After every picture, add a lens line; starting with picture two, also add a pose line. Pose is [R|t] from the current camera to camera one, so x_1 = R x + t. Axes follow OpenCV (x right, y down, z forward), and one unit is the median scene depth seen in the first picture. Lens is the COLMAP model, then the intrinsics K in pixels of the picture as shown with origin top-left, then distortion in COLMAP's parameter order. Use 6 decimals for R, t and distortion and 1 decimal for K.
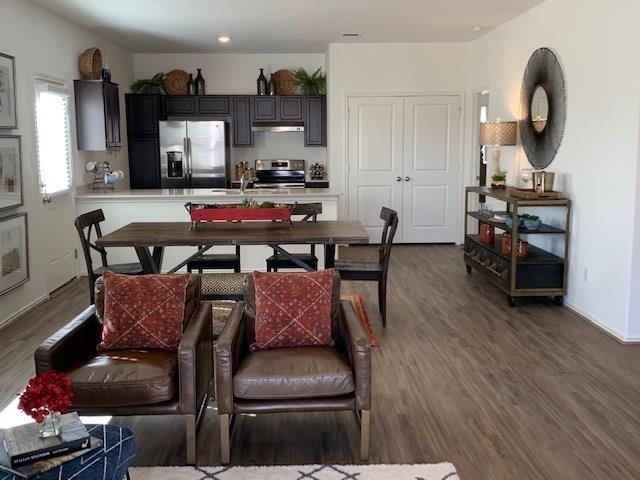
lens RADIAL K [[647.6, 0, 318.8], [0, 647.6, 228.7], [0, 0, 1]] dist [0.061516, -0.122368]
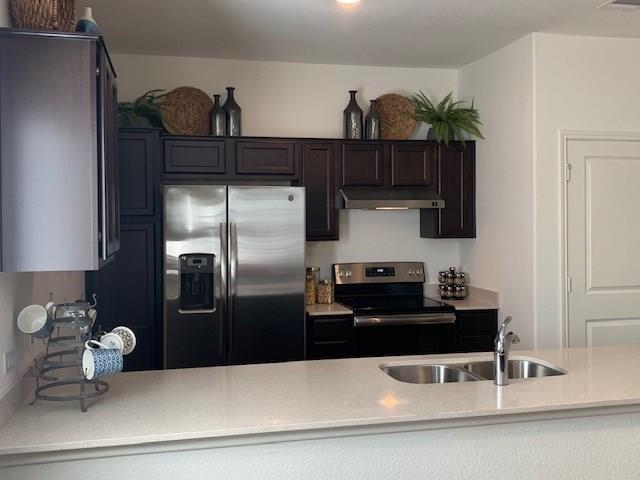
lens RADIAL K [[654.7, 0, 319.2], [0, 654.7, 213.7], [0, 0, 1]] dist [0.099474, 0.001960]
pose [[0.982174, 0.000874, 0.187971, -0.231084], [0.026449, 0.989398, -0.142798, -0.080324], [-0.186103, 0.145224, 0.971738, 0.551231]]
